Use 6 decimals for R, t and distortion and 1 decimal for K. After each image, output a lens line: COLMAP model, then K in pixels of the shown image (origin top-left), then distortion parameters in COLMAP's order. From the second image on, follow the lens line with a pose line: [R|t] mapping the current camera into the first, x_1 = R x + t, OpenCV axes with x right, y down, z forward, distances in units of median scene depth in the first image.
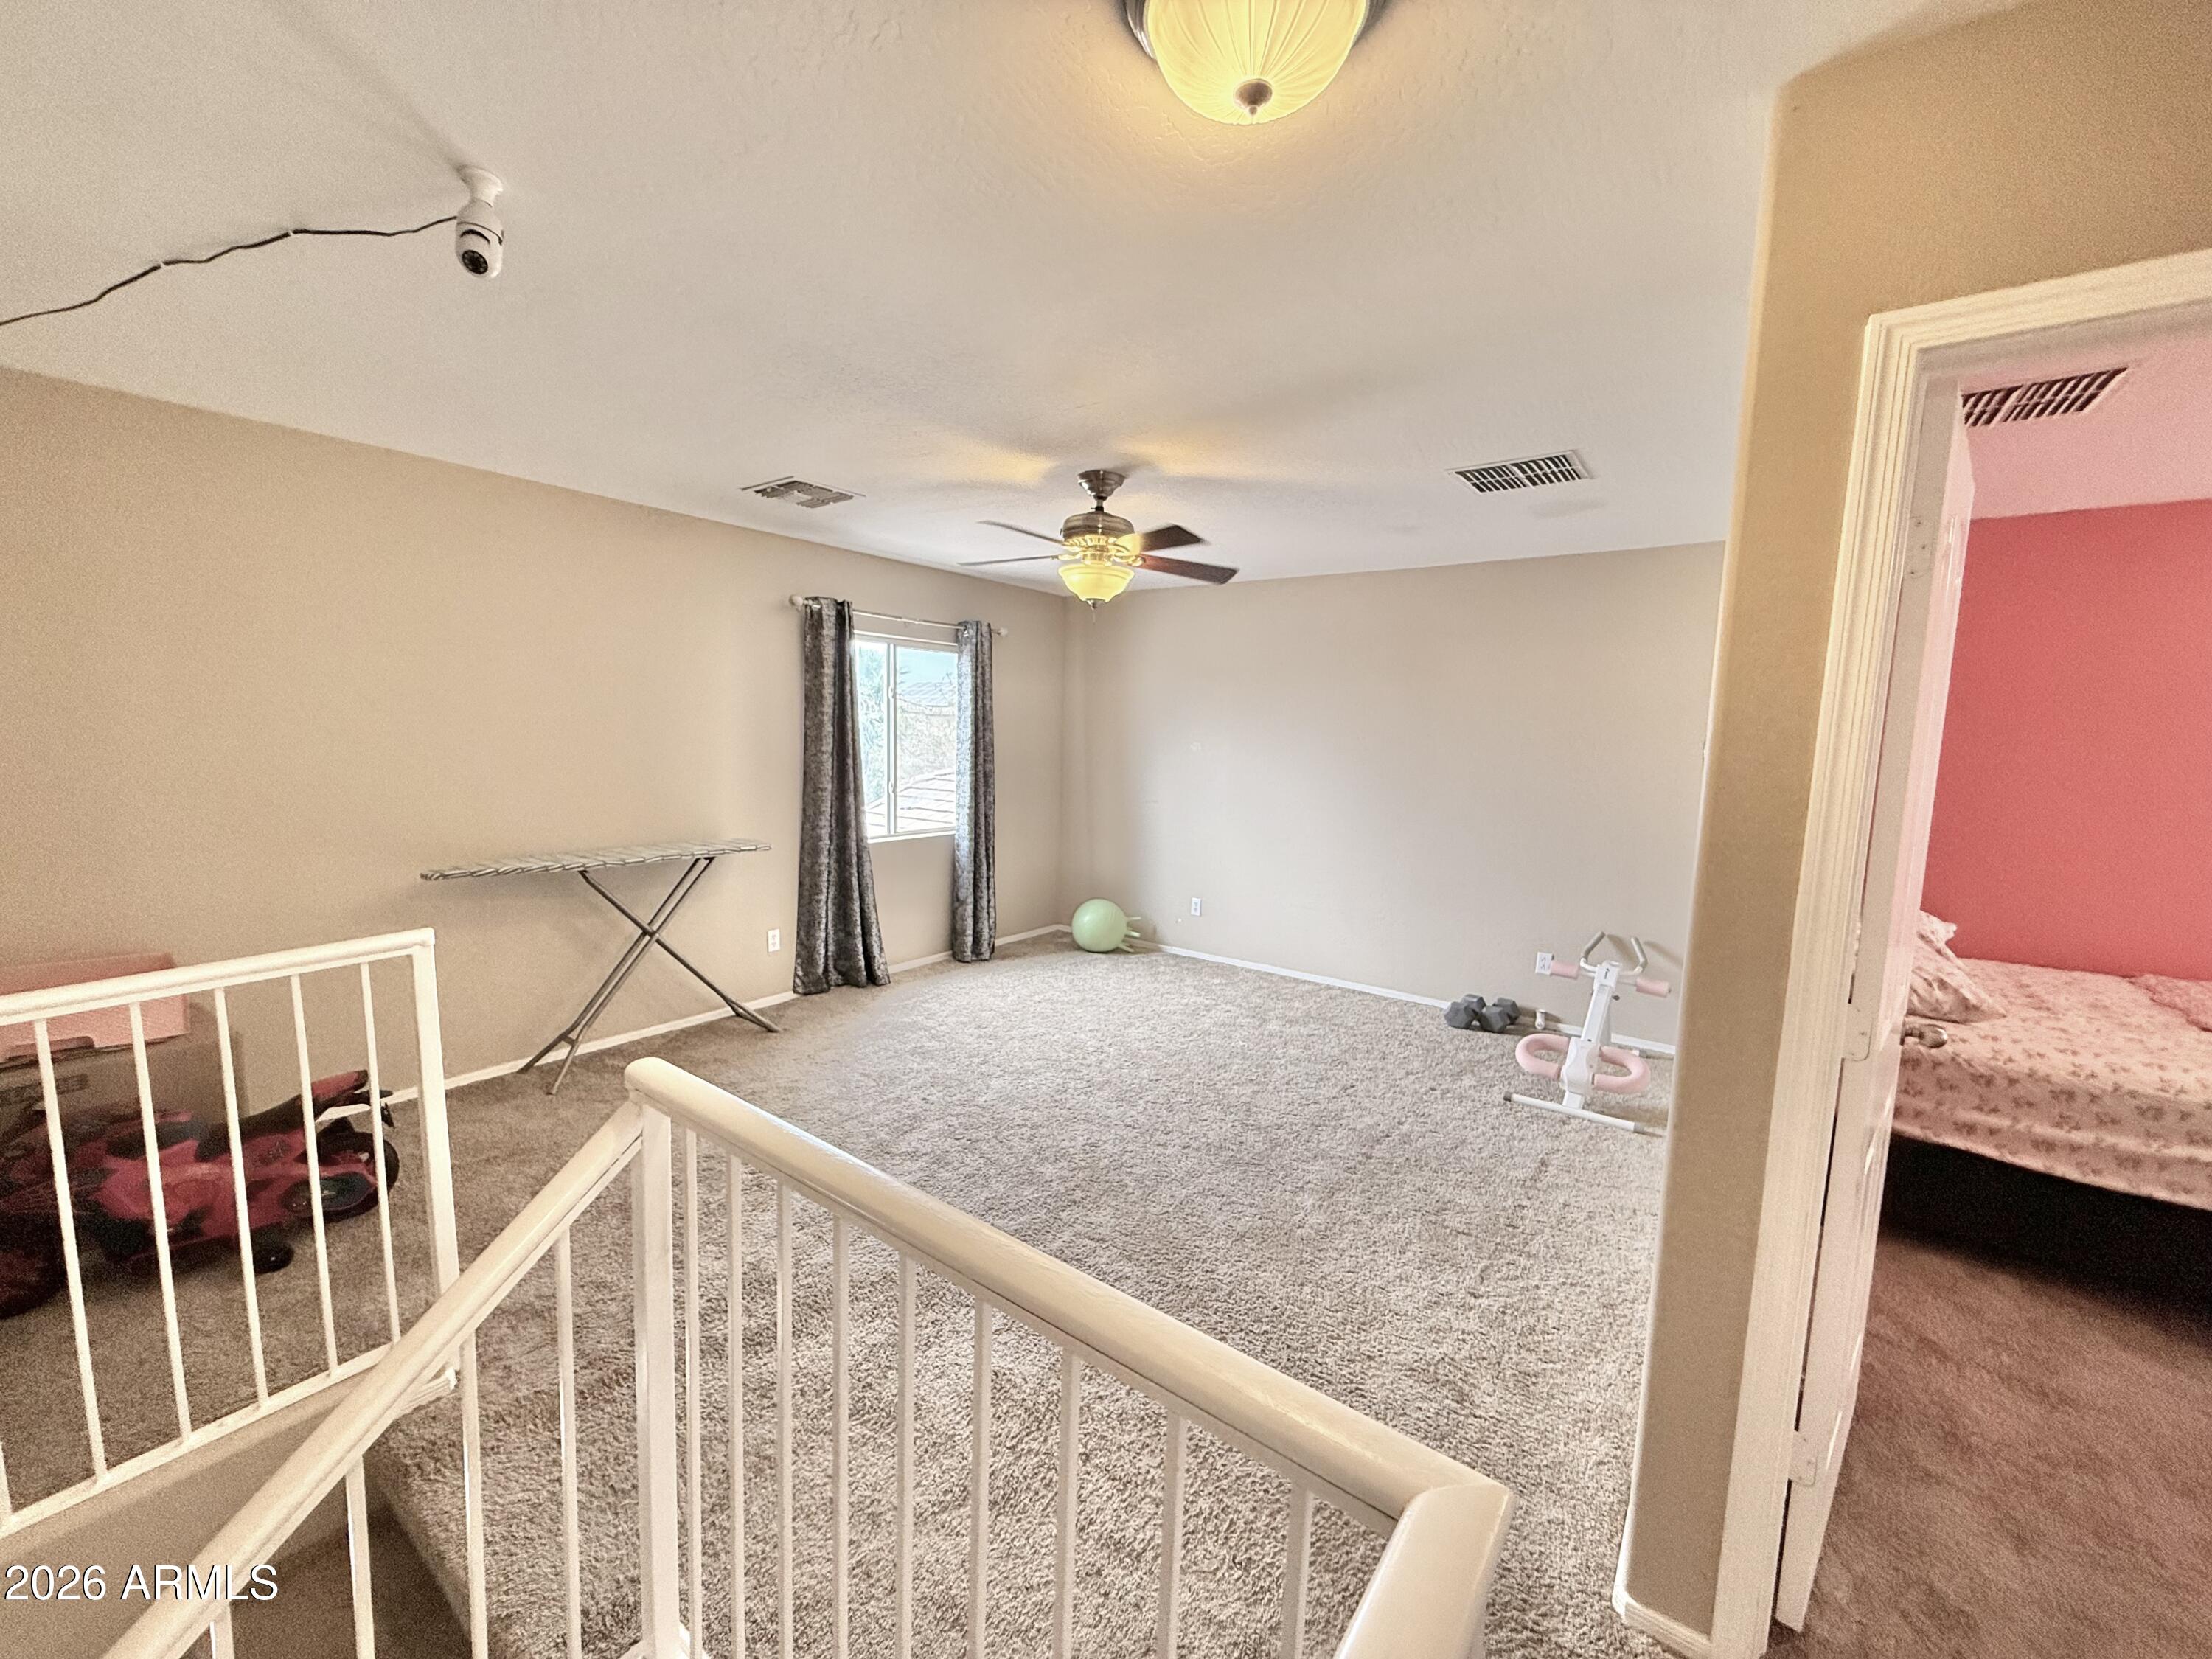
lens RADIAL K [[883.8, 0, 1104.7], [0, 883.8, 830.9], [0, 0, 1]] dist [-0.000260, 0.000379]
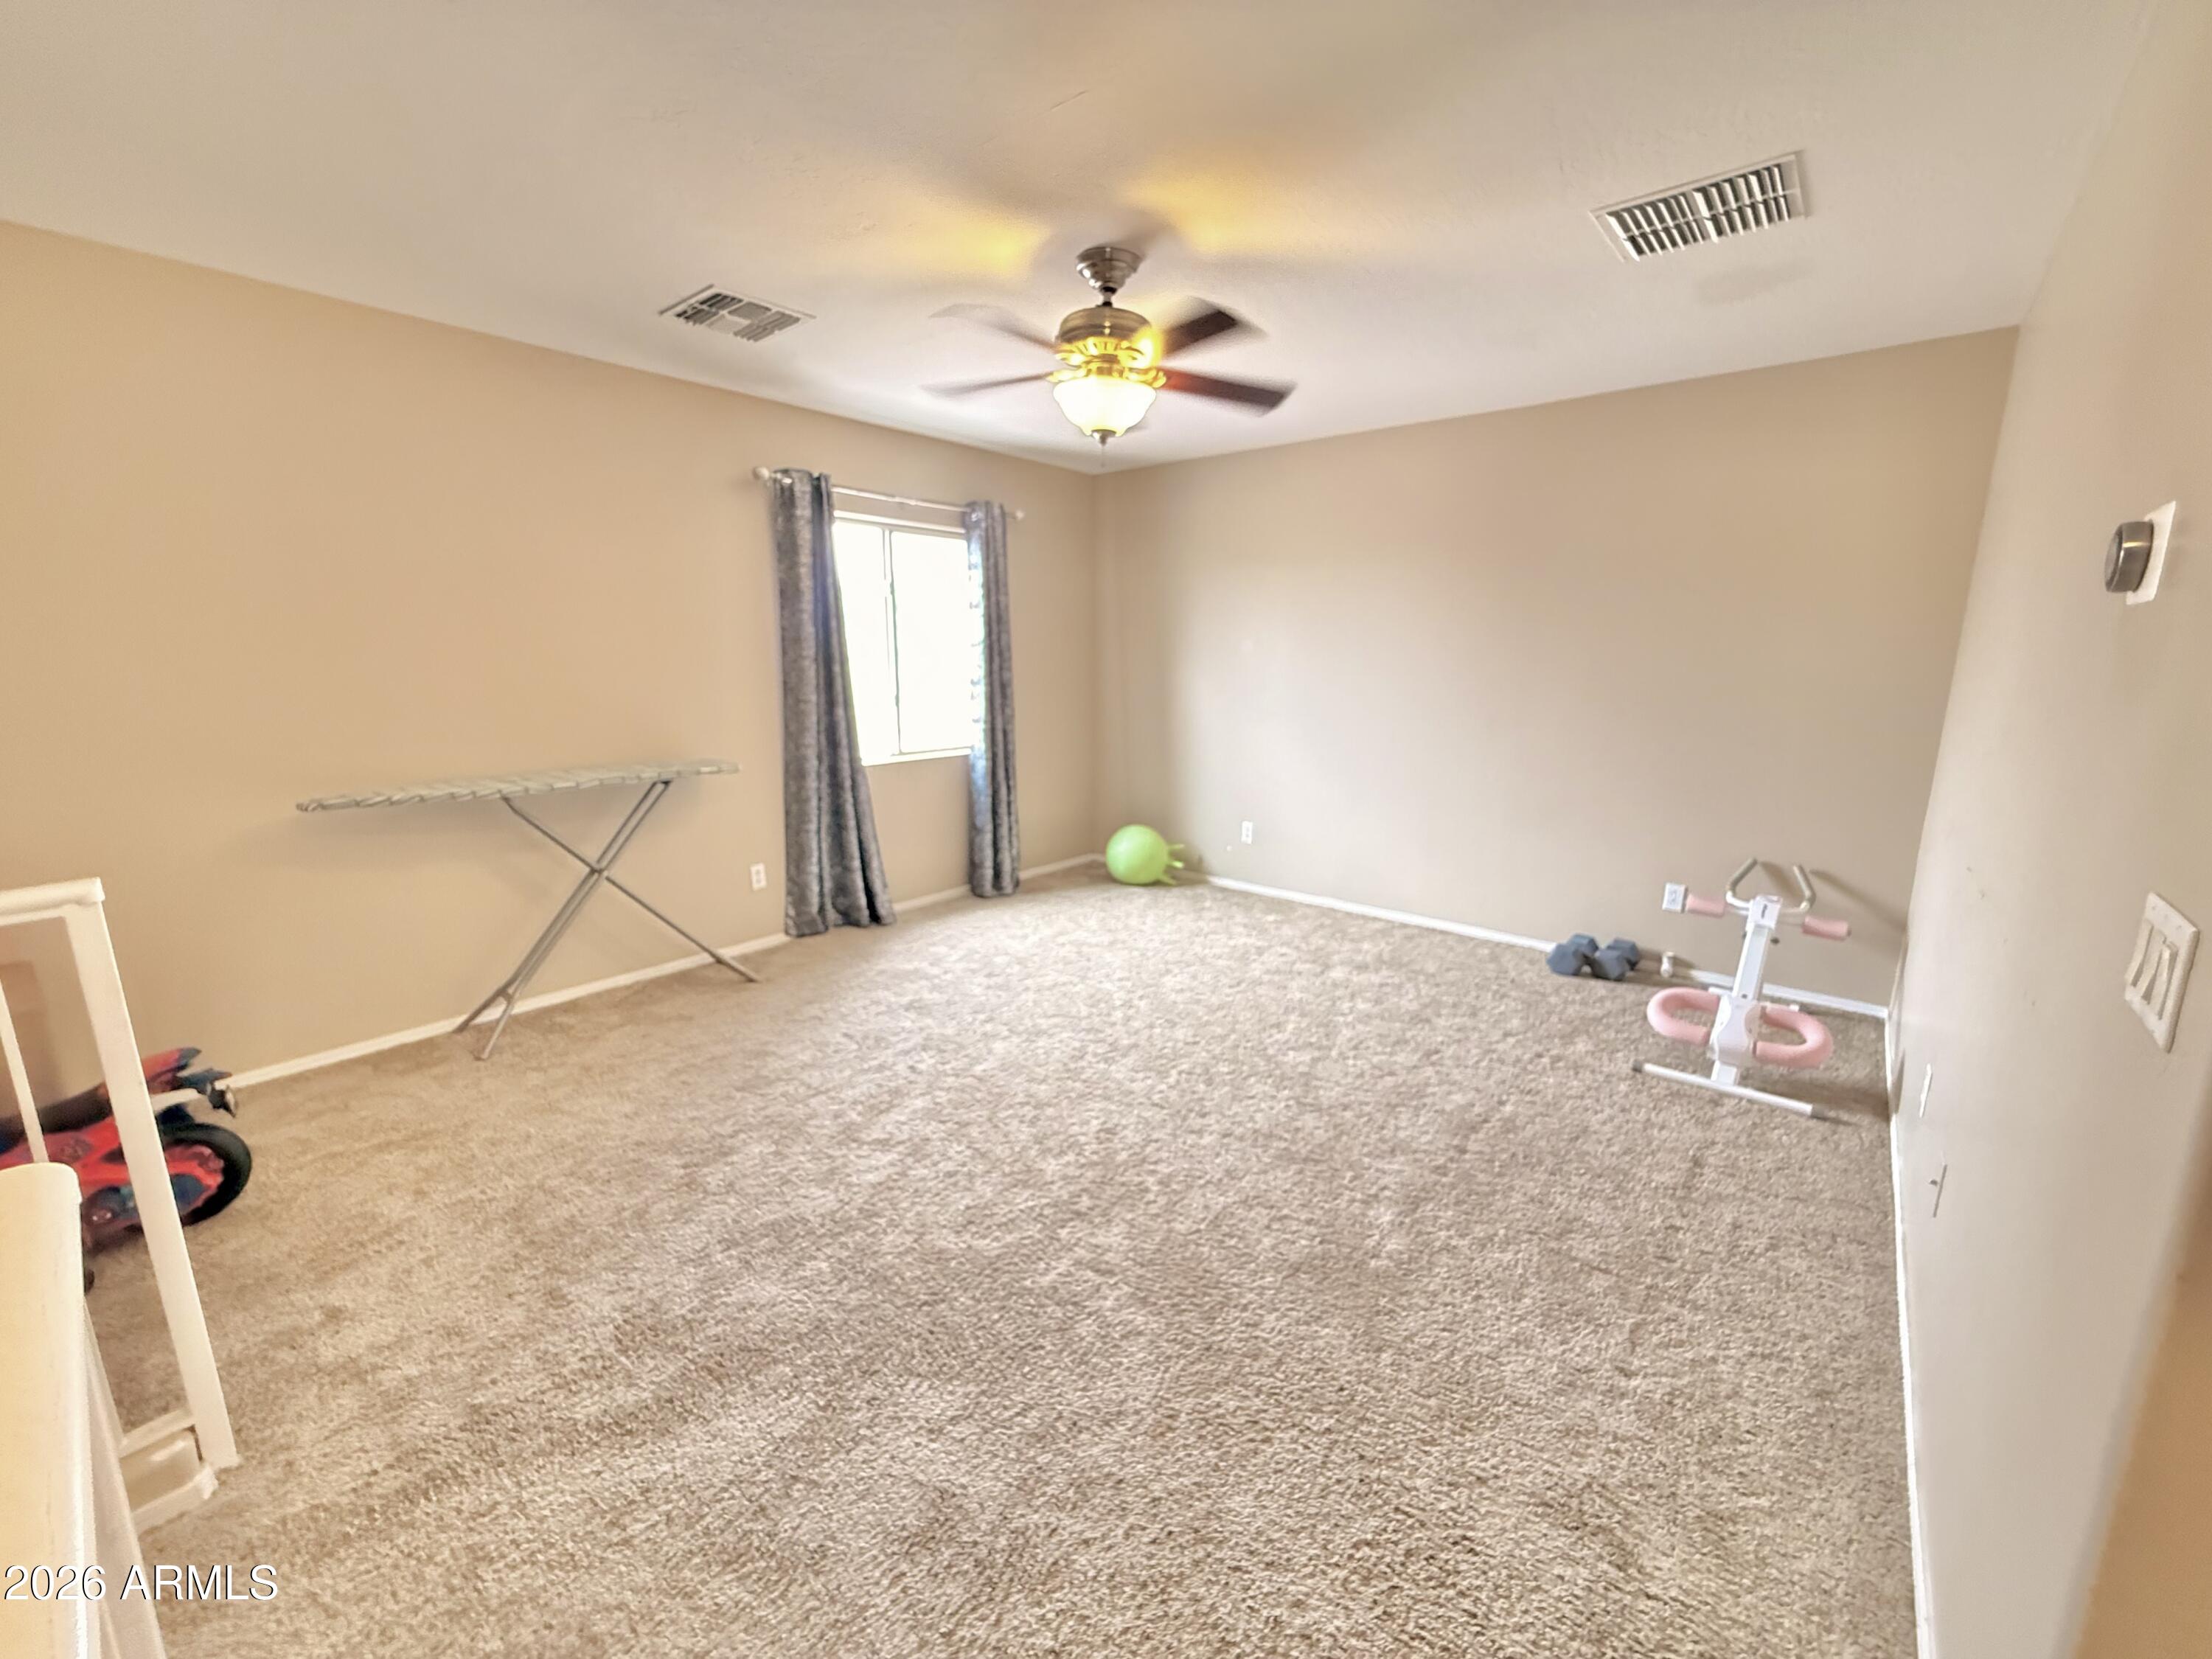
lens RADIAL K [[883.8, 0, 1104.0], [0, 883.8, 834.6], [0, 0, 1]] dist [-0.000260, 0.000379]
pose [[0.997573, -0.010692, -0.068799, 0.035646], [0.016650, 0.996103, 0.086608, 0.016201], [0.067605, -0.087543, 0.993864, 0.204014]]
